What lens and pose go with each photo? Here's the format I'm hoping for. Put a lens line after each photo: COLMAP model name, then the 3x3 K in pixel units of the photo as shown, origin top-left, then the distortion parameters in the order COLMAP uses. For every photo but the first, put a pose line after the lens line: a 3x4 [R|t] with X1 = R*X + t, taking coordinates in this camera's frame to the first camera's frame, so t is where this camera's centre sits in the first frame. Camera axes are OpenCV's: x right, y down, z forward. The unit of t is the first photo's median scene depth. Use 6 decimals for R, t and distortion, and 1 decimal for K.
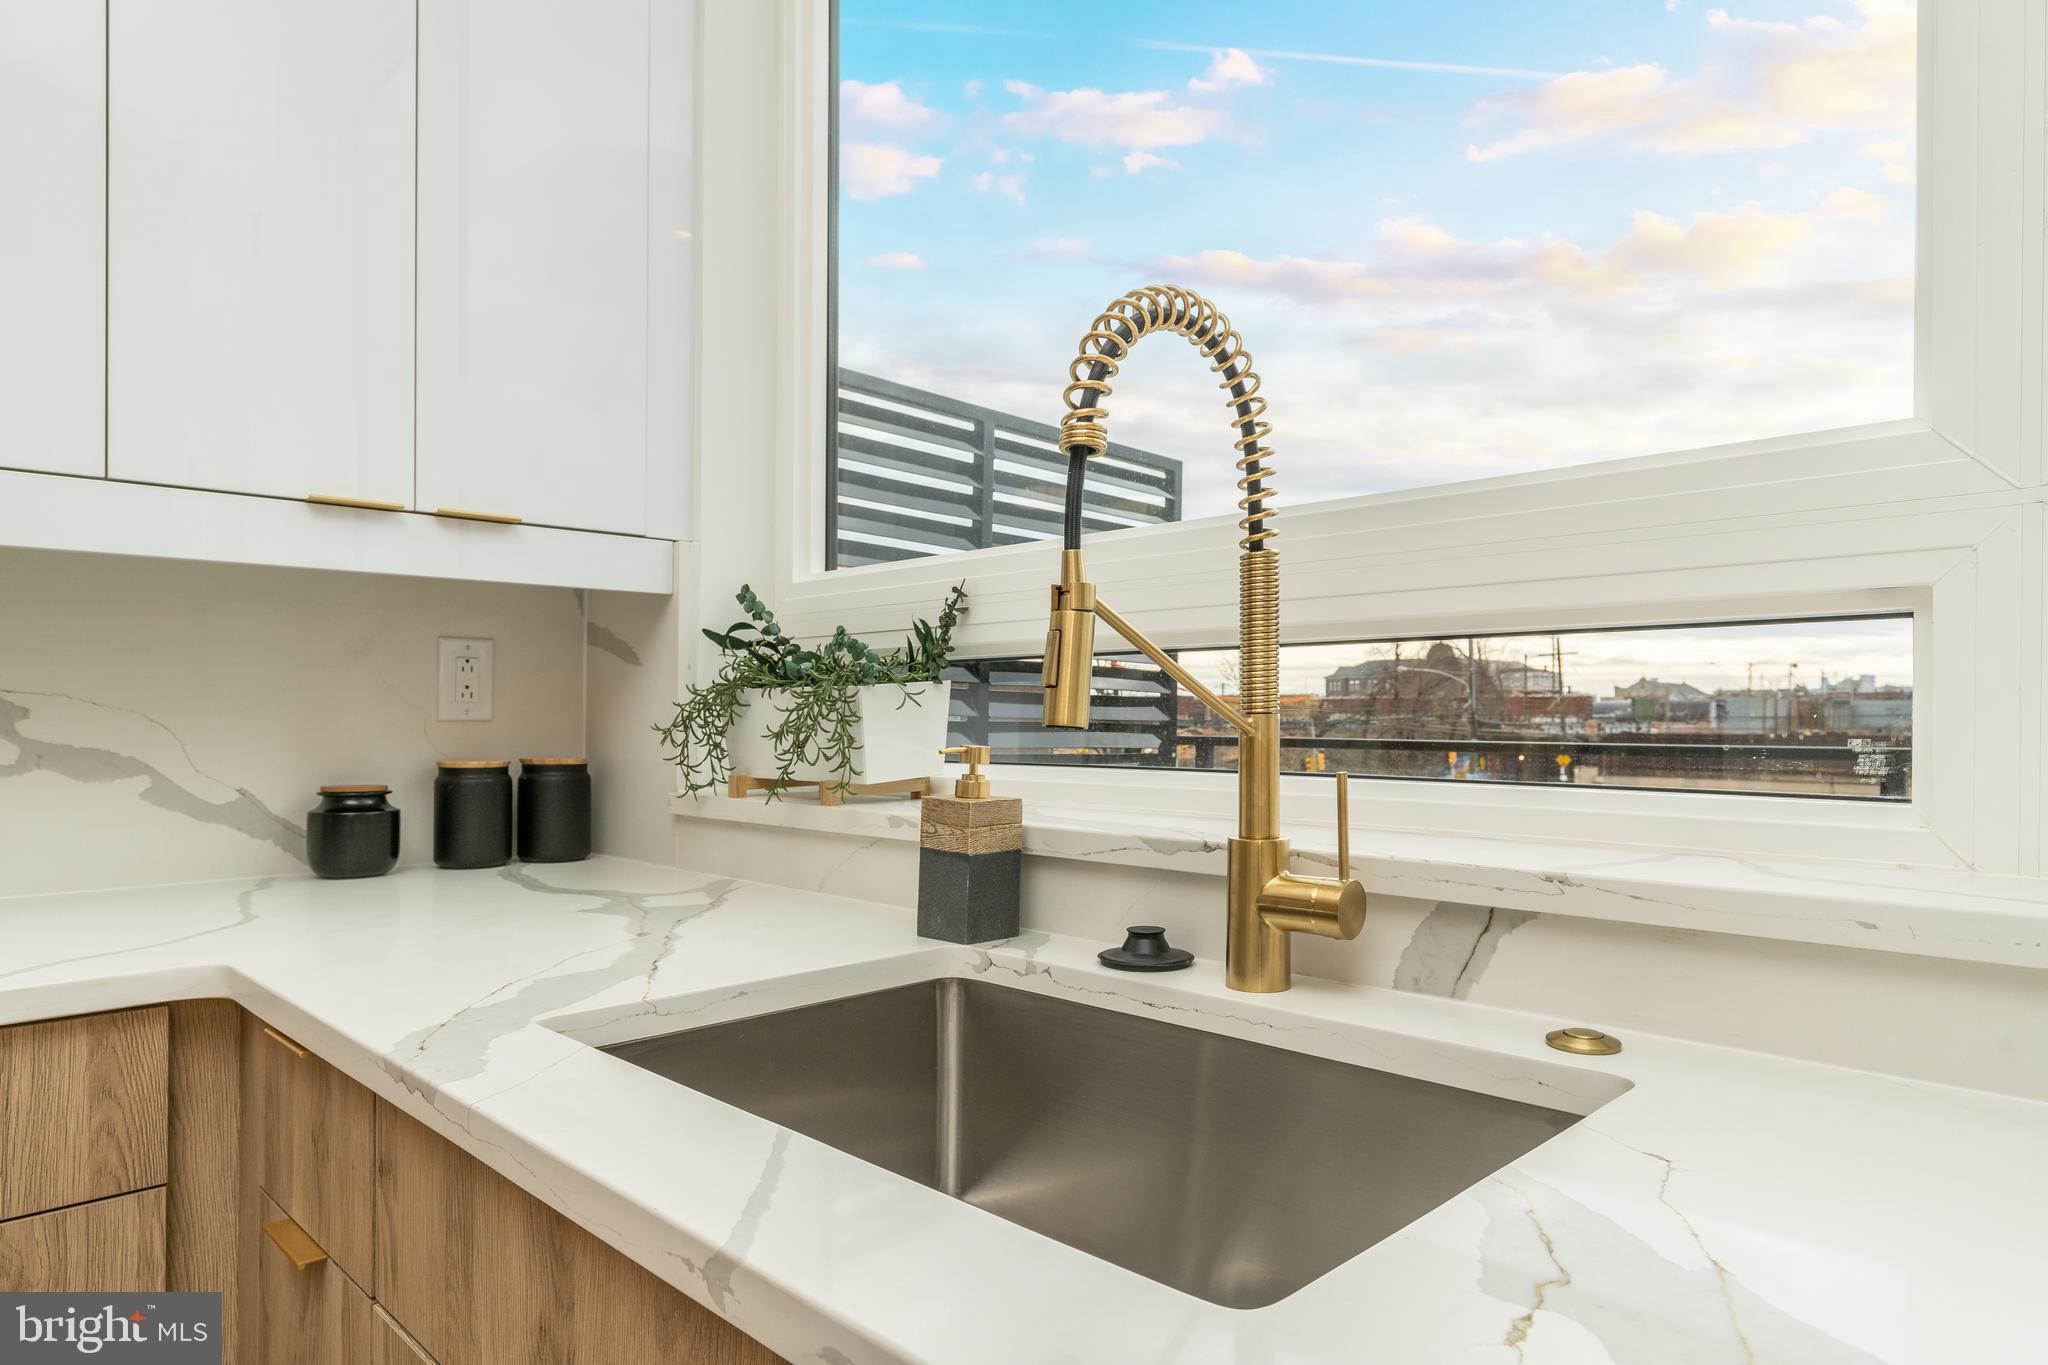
lens RADIAL K [[1232.4, 0, 1041.9], [0, 1232.4, 700.1], [0, 0, 1]] dist [0.002000, -0.005961]
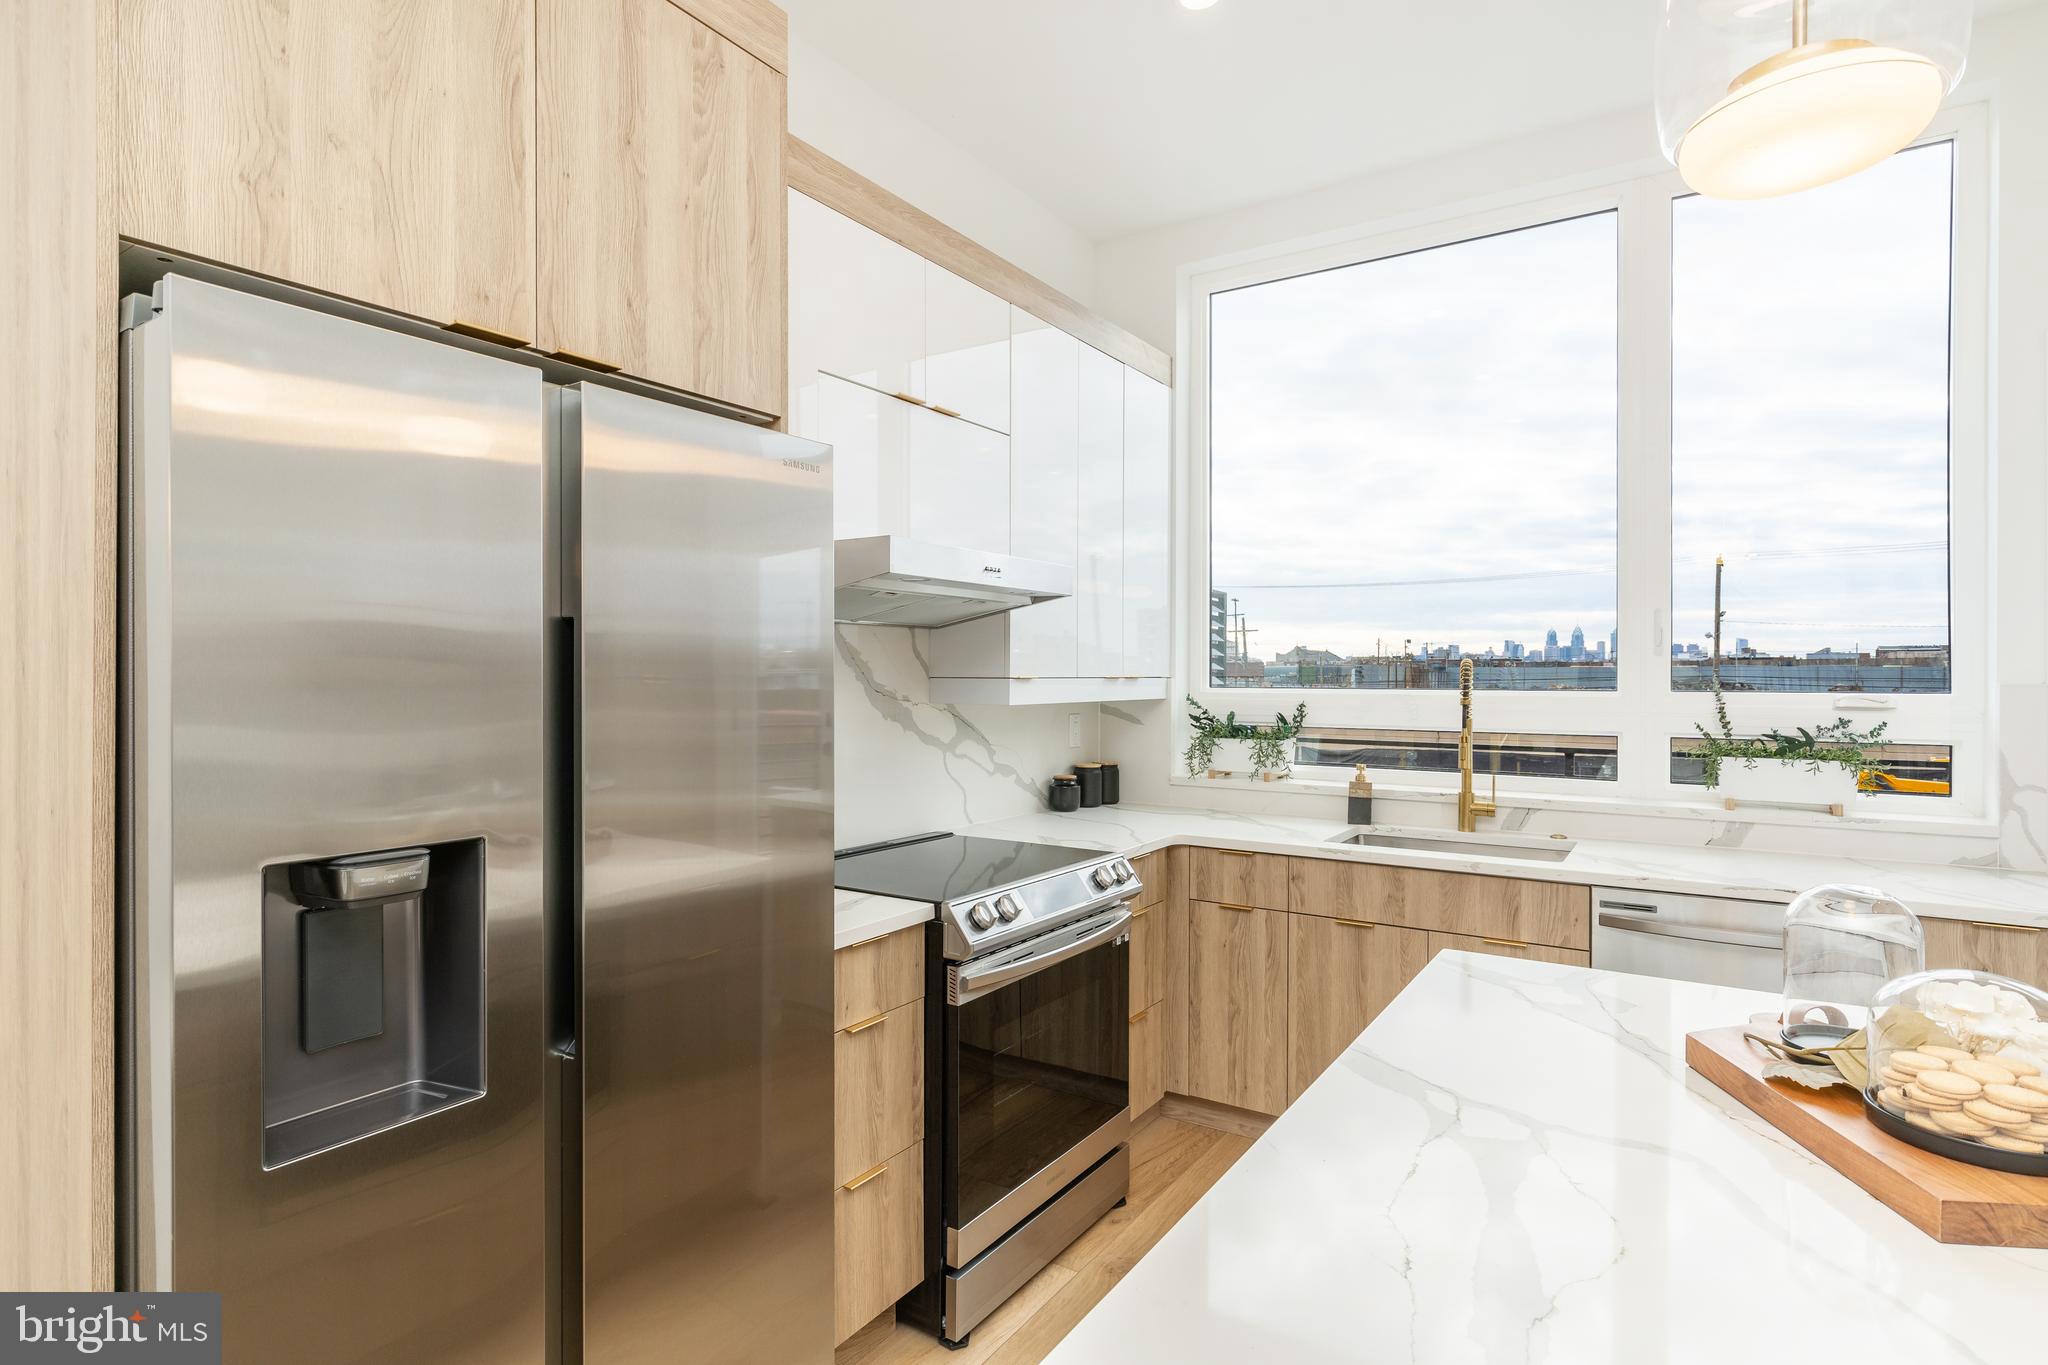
lens RADIAL K [[1050.4, 0, 1027.7], [0, 1050.4, 669.6], [0, 0, 1]] dist [-0.003666, 0.001244]
pose [[0.978798, 0.004358, 0.204780, -1.128080], [-0.006196, 0.999946, 0.008336, -0.177848], [-0.204733, -0.009428, 0.978772, -1.181147]]
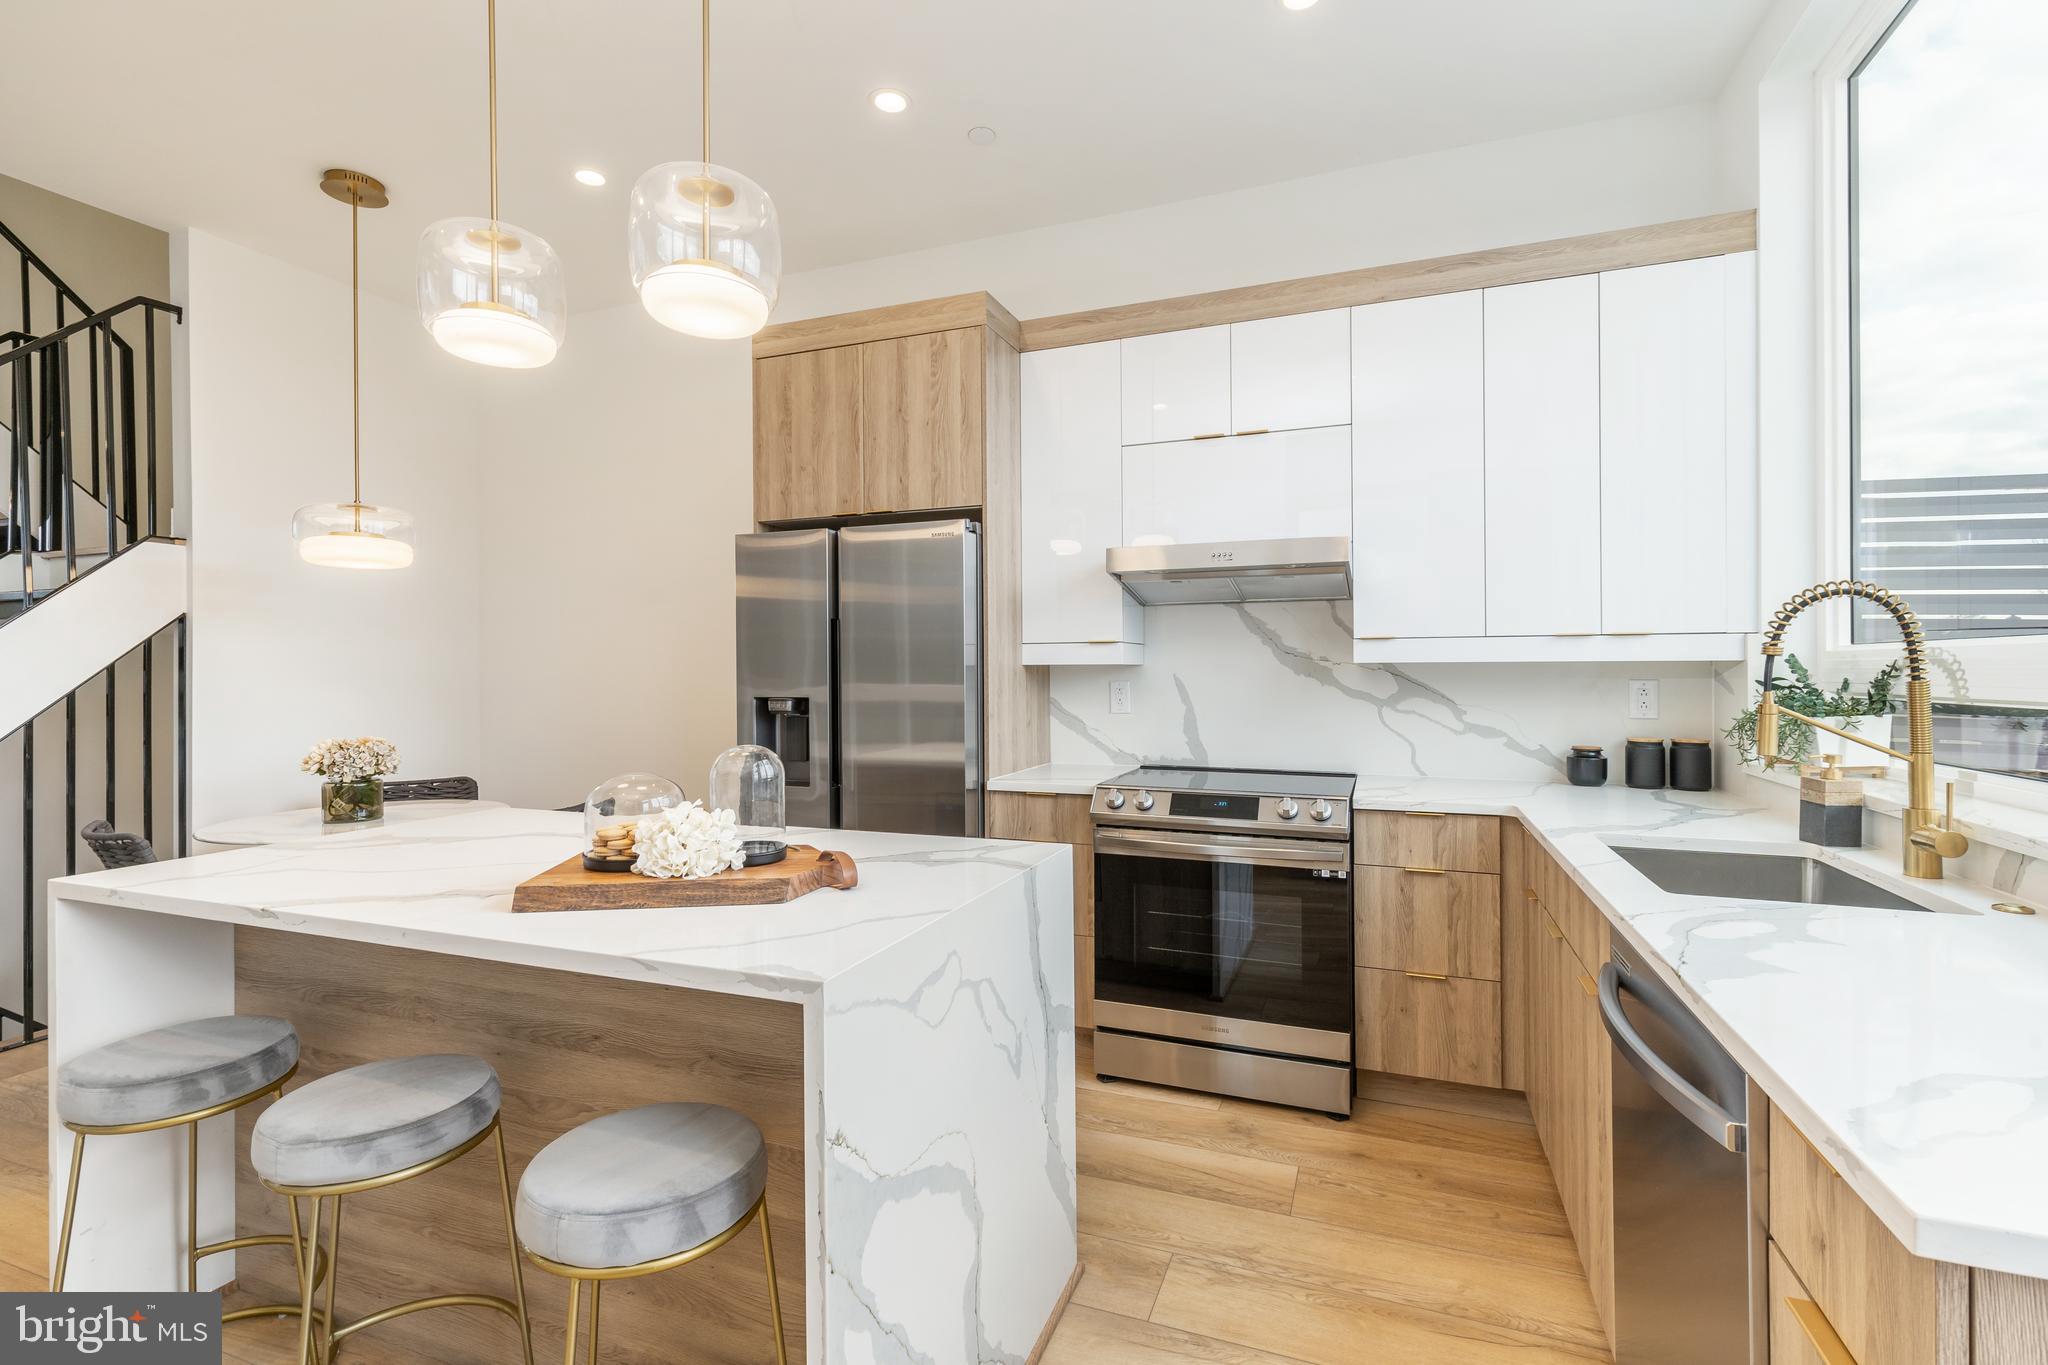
lens RADIAL K [[925.3, 0, 1026.4], [0, 925.3, 669.2], [0, 0, 1]] dist [0.005558, -0.001643]
pose [[0.400926, -0.002092, -0.916108, 0.650214], [0.015941, 0.999862, 0.004693, -0.106137], [0.915972, -0.016485, 0.400904, -0.699315]]
